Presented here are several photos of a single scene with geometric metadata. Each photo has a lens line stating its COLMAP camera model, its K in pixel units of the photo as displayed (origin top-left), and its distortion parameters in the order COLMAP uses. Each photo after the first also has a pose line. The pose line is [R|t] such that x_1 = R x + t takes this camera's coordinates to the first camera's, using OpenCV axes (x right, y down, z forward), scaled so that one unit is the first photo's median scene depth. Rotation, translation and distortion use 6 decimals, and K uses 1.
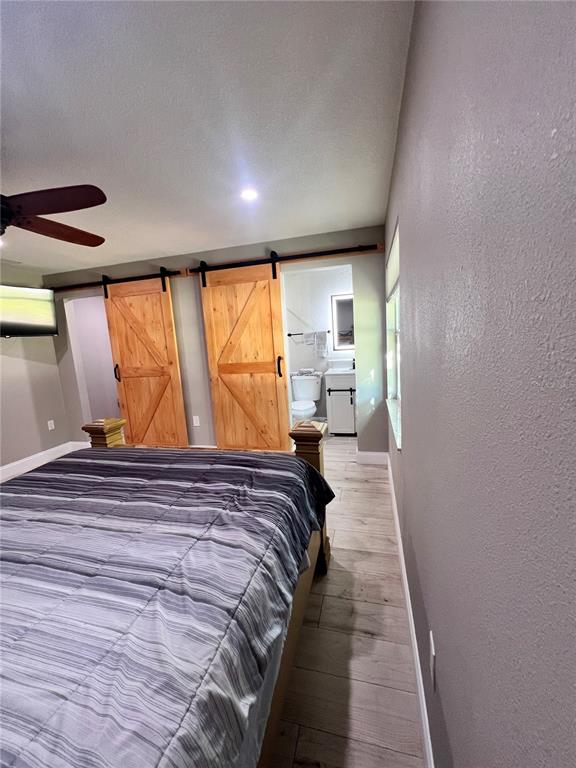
lens RADIAL K [[302.8, 0, 289.2], [0, 302.8, 382.3], [0, 0, 1]] dist [-0.003588, 0.000761]
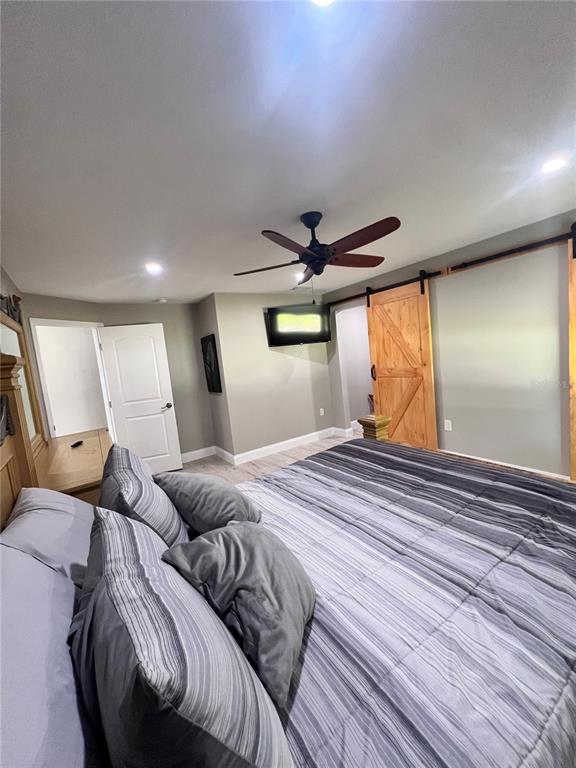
lens RADIAL K [[302.8, 0, 290.8], [0, 302.8, 383.8], [0, 0, 1]] dist [-0.003588, 0.000761]
pose [[0.753740, 0.052369, -0.655083, -0.134852], [-0.041694, 0.998622, 0.031858, -0.028959], [0.655849, 0.003300, 0.754885, -0.109596]]
